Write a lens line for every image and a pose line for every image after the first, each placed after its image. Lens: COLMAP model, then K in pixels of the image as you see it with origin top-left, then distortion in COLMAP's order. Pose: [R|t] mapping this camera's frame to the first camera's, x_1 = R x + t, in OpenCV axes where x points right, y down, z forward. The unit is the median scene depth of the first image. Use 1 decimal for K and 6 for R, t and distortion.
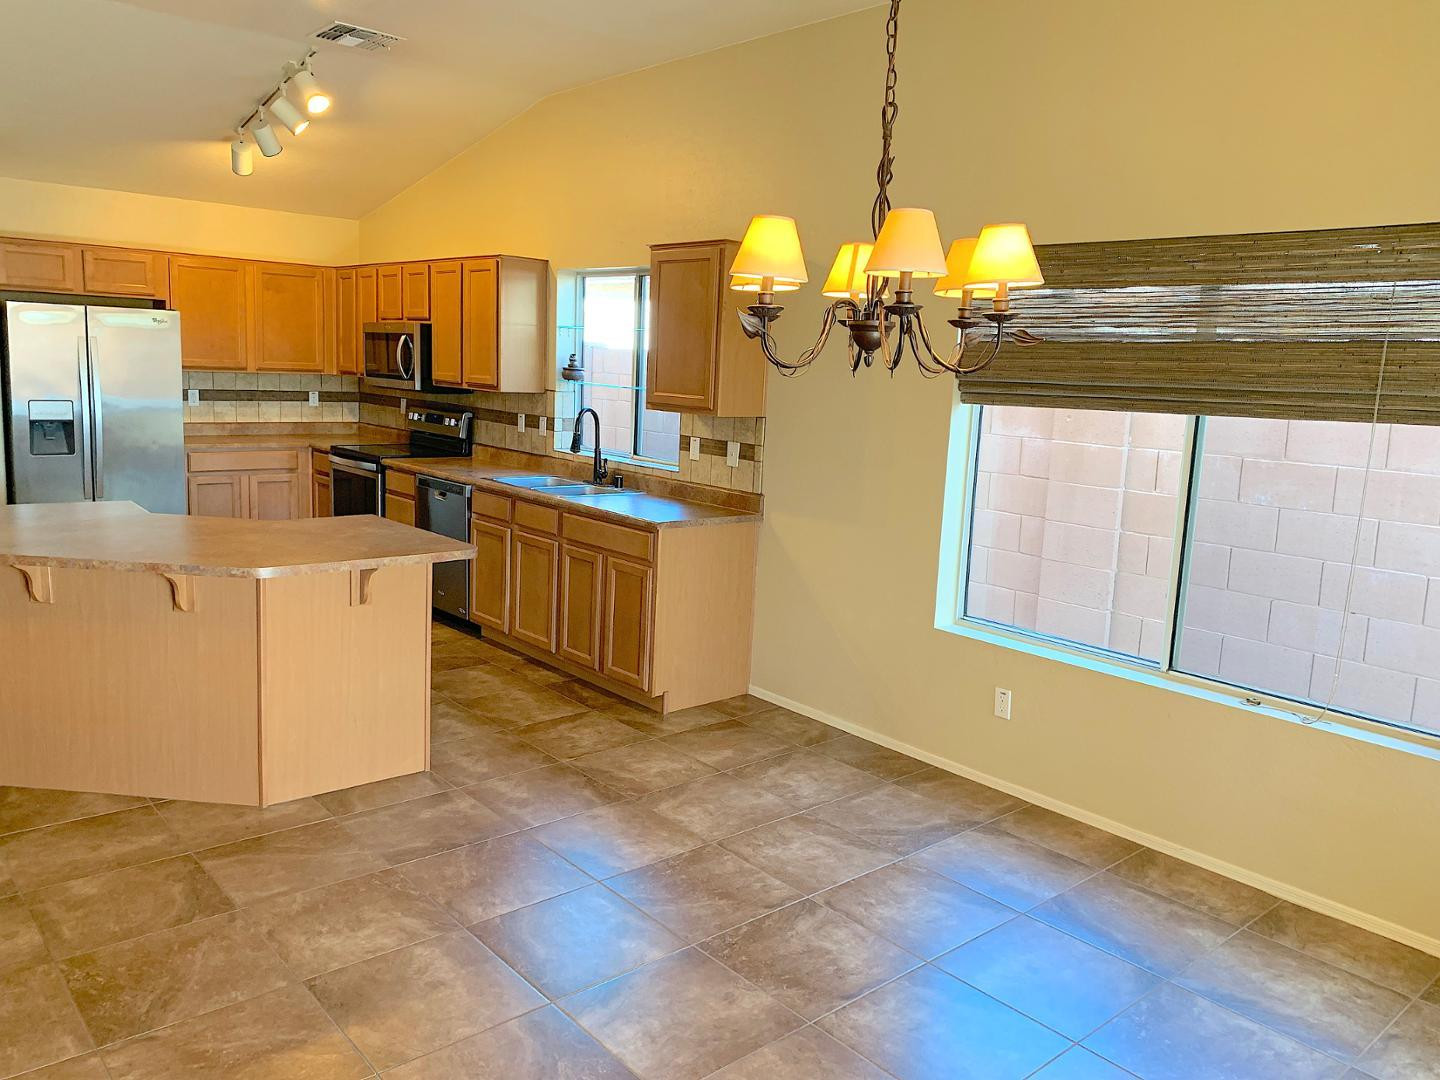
lens RADIAL K [[1083.9, 0, 720.0], [0, 1083.9, 540.0], [0, 0, 1]] dist [0.039792, -0.055663]
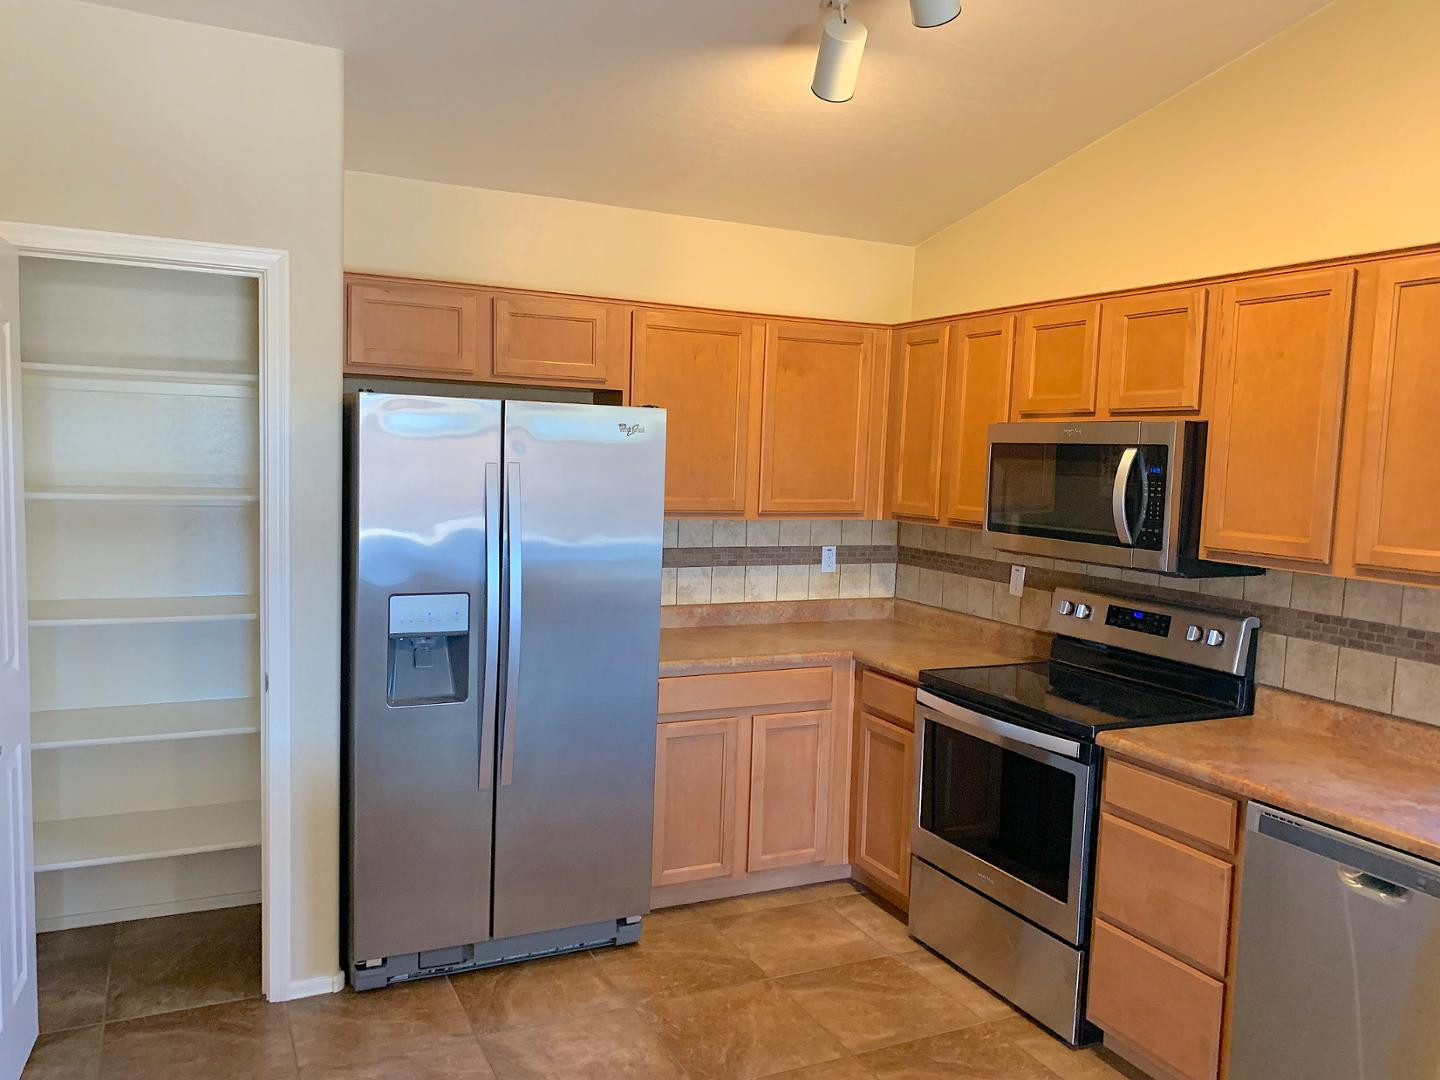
lens RADIAL K [[1089.6, 0, 704.3], [0, 1089.6, 555.7], [0, 0, 1]] dist [0.086508, -0.133228]
pose [[0.961966, 0.013780, -0.272821, -0.357760], [-0.035114, 0.996679, -0.073469, -0.111520], [0.270903, 0.080254, 0.959255, 0.557048]]
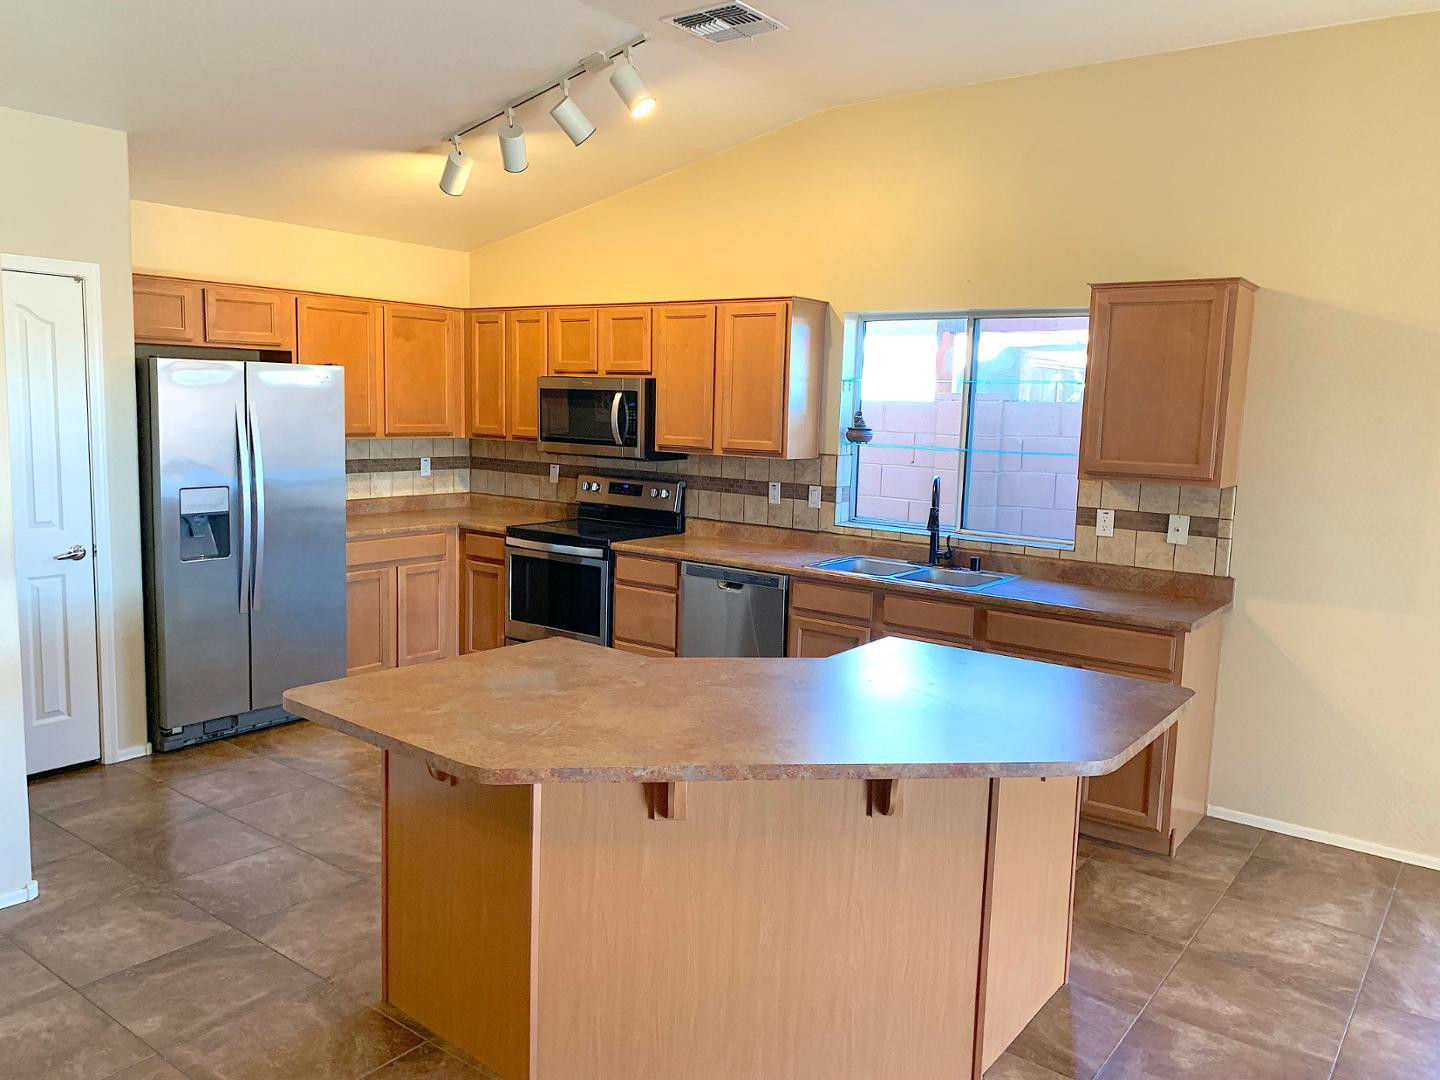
lens RADIAL K [[1095.8, 0, 706.2], [0, 1095.8, 530.6], [0, 0, 1]] dist [0.078048, -0.072196]
pose [[0.980808, -0.041086, 0.190598, -0.415389], [0.048425, 0.998248, -0.034010, -0.054400], [-0.188867, 0.042587, 0.981079, 0.181659]]
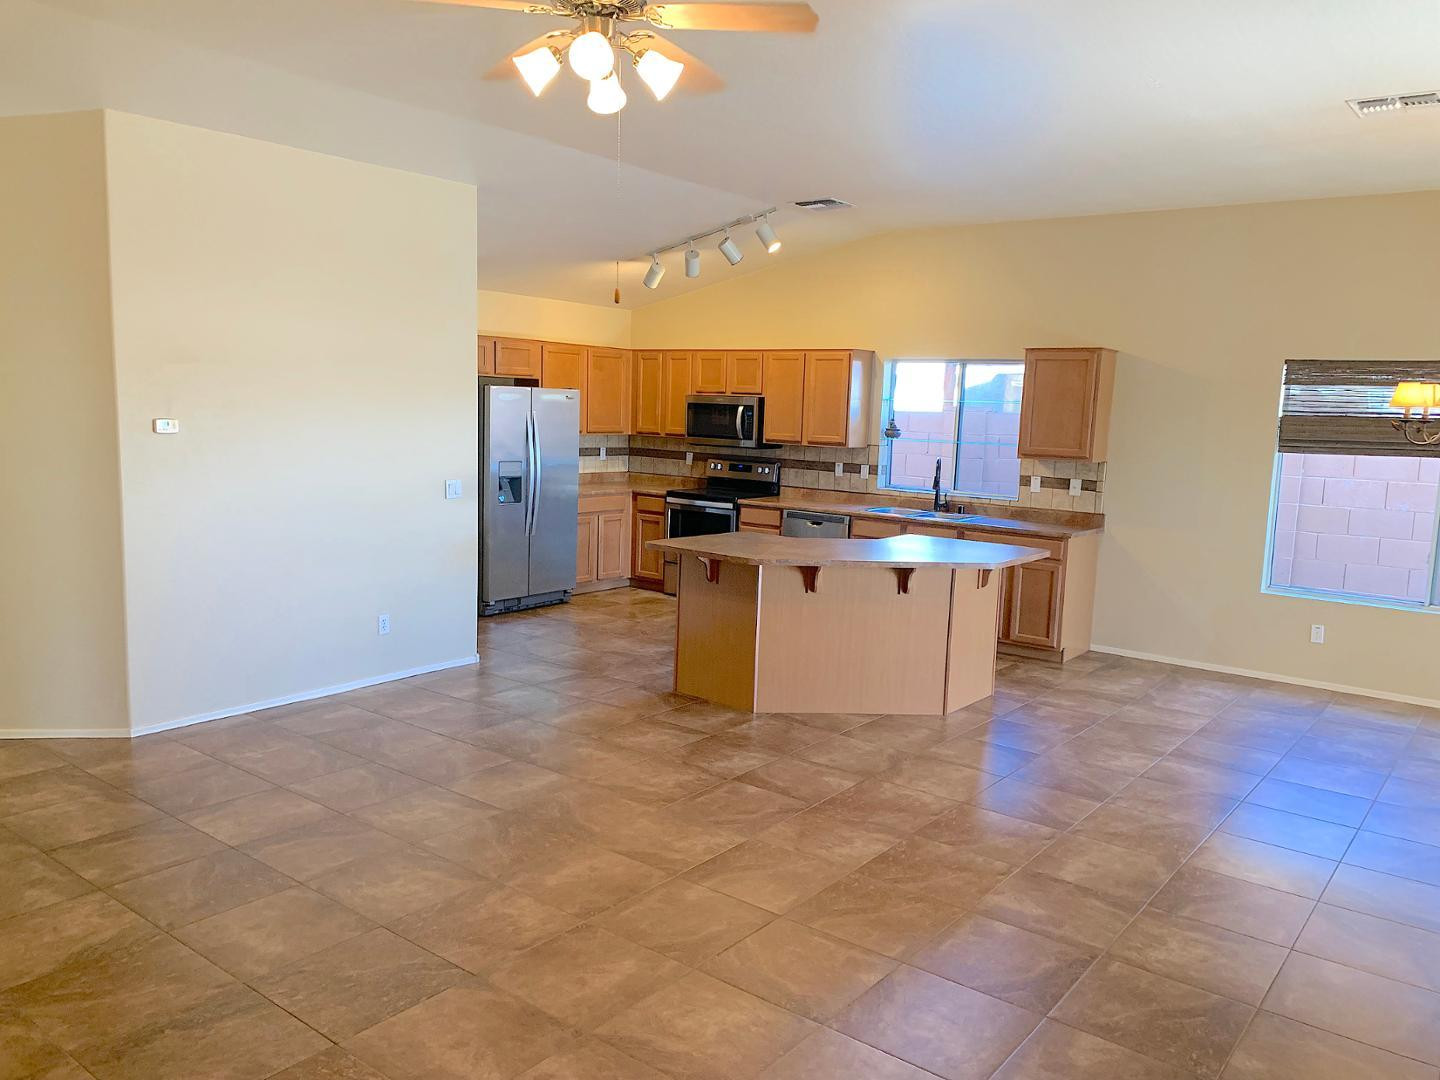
lens RADIAL K [[1076.0, 0, 724.4], [0, 1076.0, 539.3], [0, 0, 1]] dist [0.085627, -0.148935]
pose [[0.982439, -0.034997, 0.183274, -0.593955], [0.040985, 0.998739, -0.028986, 0.011968], [-0.182029, 0.035988, 0.982634, -0.296140]]
